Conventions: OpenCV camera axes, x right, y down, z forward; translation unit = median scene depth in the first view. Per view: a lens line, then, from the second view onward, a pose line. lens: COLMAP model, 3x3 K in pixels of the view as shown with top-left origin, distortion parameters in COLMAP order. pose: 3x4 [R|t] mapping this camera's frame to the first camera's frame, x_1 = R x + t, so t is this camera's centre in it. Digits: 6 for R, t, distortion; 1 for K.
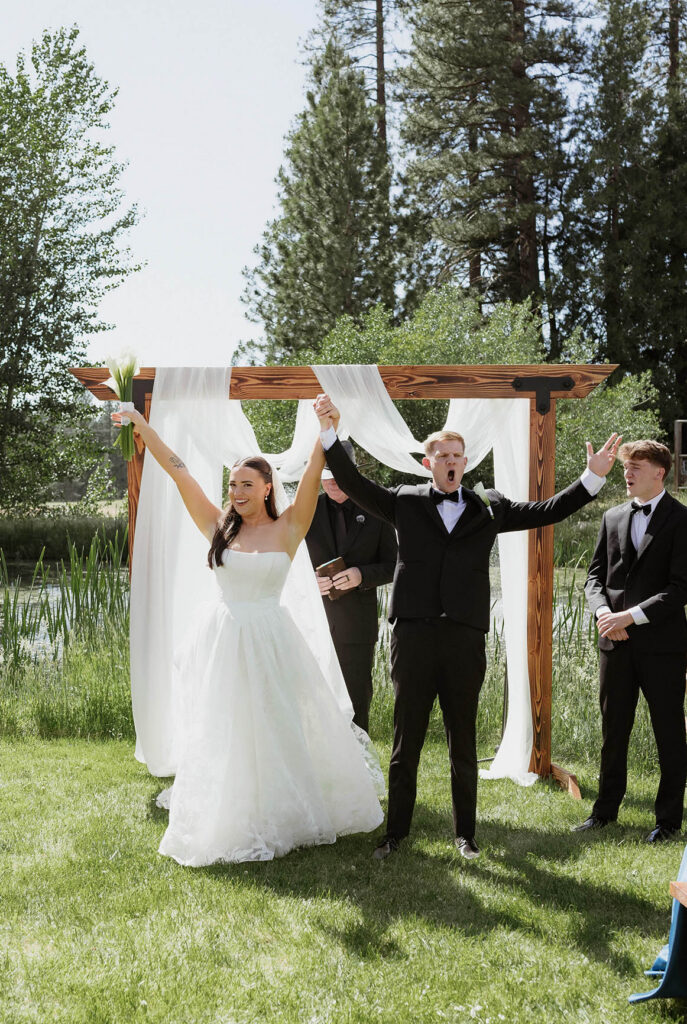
lens RADIAL K [[1349.2, 0, 271.7], [0, 1349.2, 560.8], [0, 0, 1]] dist [0.002011, -0.022917]
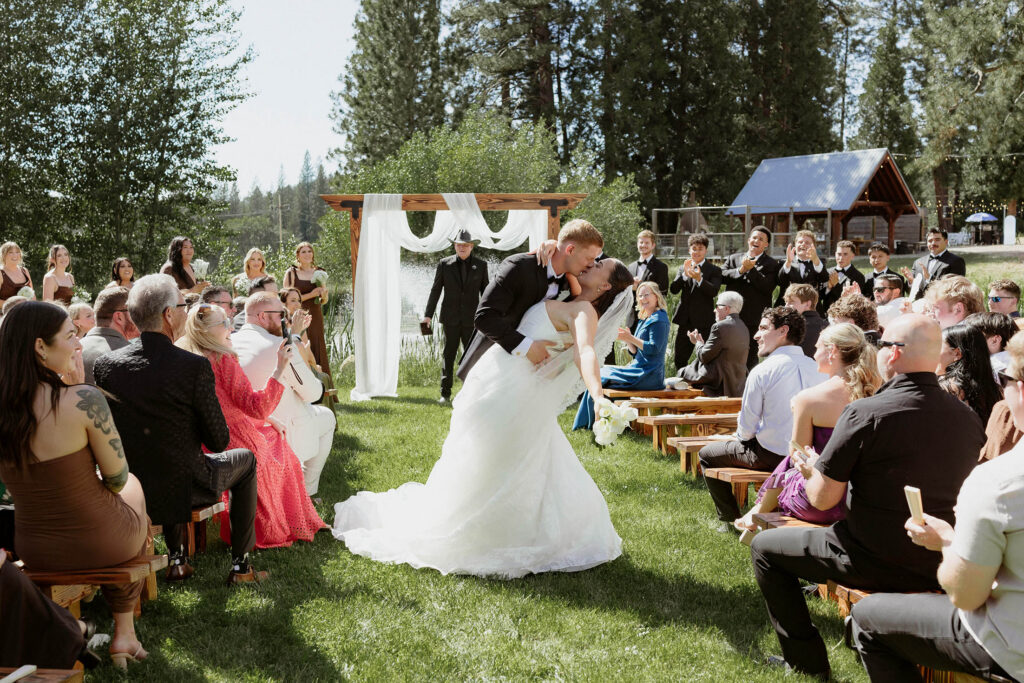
lens RADIAL K [[1112.6, 0, 510.5], [0, 1112.6, 385.8], [0, 0, 1]] dist [0.000898, 0.016848]
pose [[0.988201, -0.027896, 0.150598, -0.018472], [0.019424, 0.998160, 0.057437, 0.007206], [-0.151923, -0.053834, 0.986925, -0.098564]]
